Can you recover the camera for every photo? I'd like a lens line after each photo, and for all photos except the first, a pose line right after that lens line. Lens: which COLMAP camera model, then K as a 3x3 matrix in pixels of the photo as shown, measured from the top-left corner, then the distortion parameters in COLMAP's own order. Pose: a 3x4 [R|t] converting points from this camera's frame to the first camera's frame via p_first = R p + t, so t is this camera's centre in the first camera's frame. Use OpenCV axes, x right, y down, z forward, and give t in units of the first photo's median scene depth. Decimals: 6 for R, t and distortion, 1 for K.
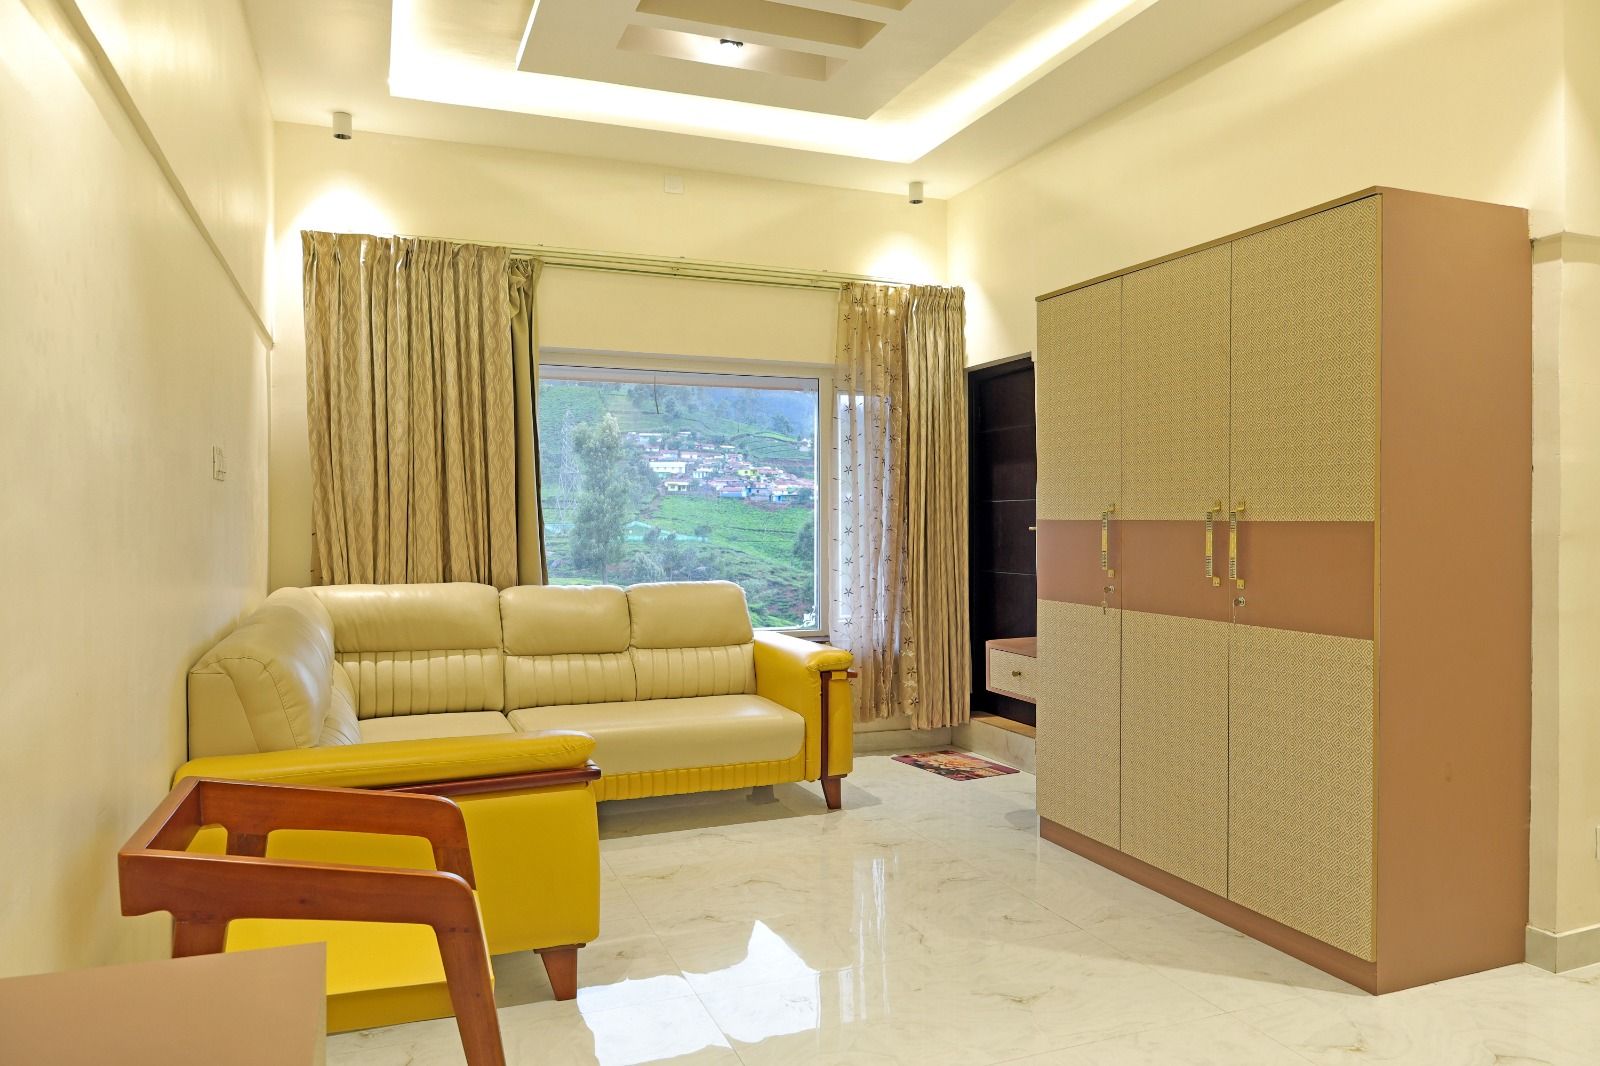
lens RADIAL K [[1131.1, 0, 809.1], [0, 1131.1, 529.5], [0, 0, 1]] dist [0.024511, -0.000073]
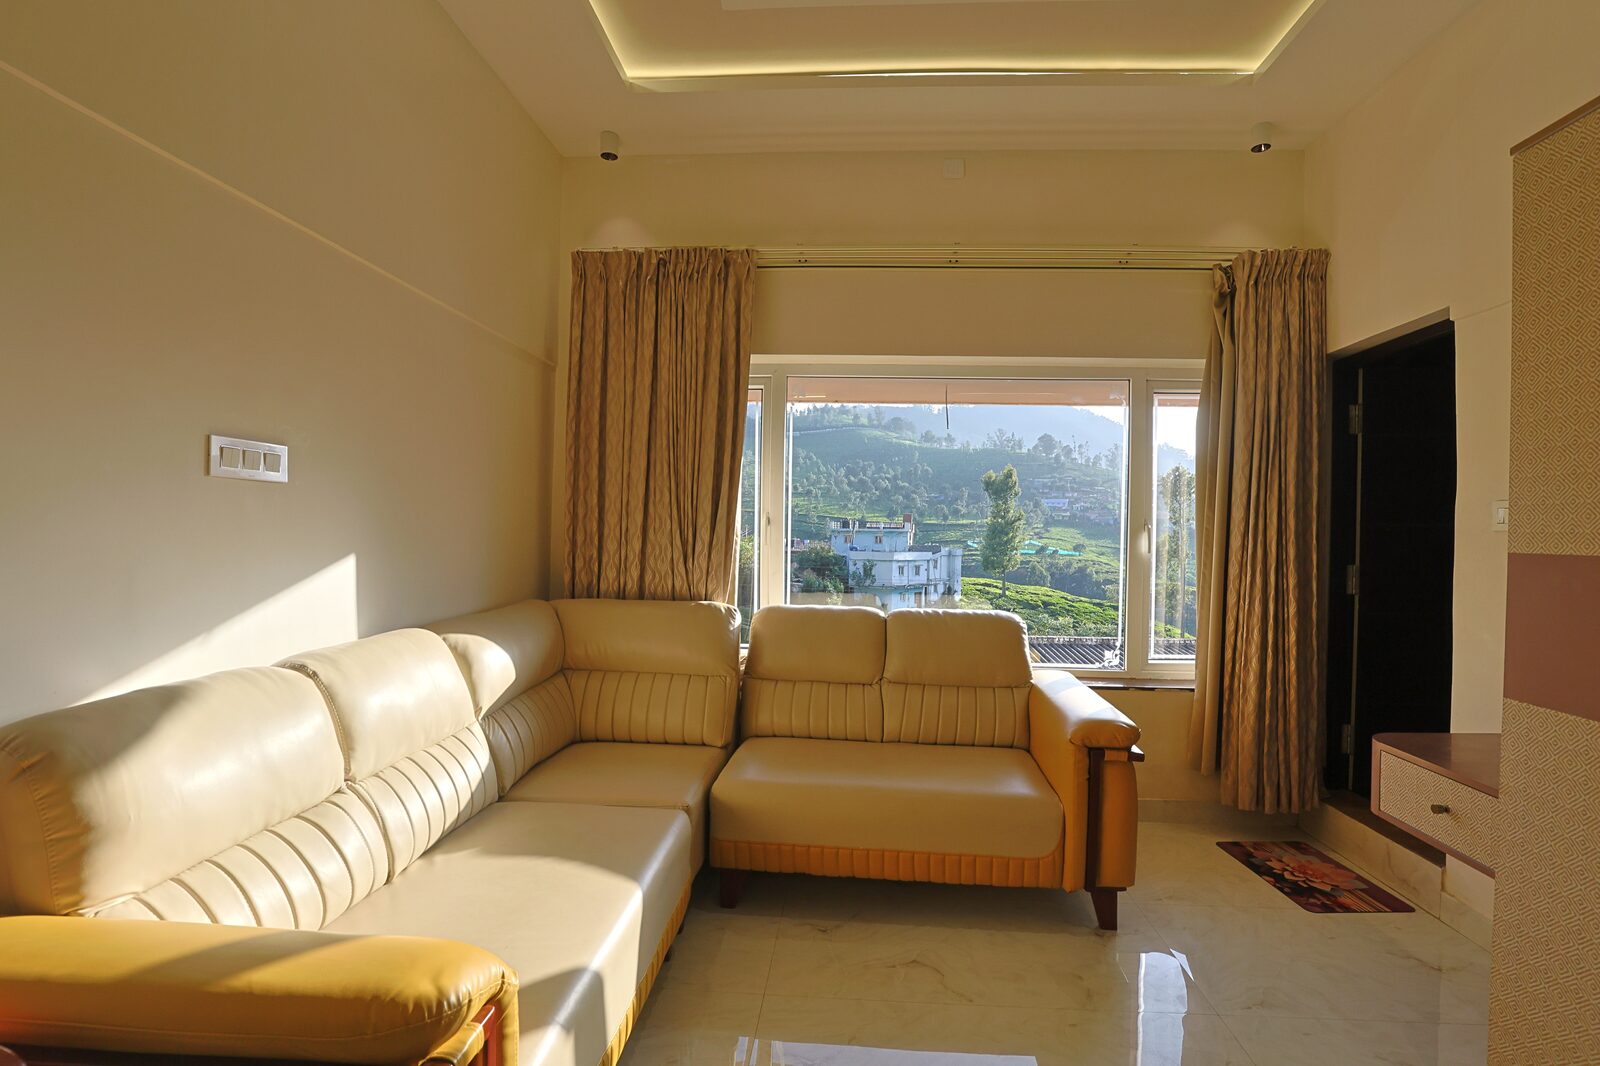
lens RADIAL K [[740.6, 0, 766.6], [0, 740.6, 531.1], [0, 0, 1]] dist [-0.019145, -0.000583]
pose [[0.878959, 0.022305, -0.476376, 0.039759], [-0.030095, 0.999509, -0.008729, -0.001759], [0.475947, 0.022009, 0.879199, 0.378069]]
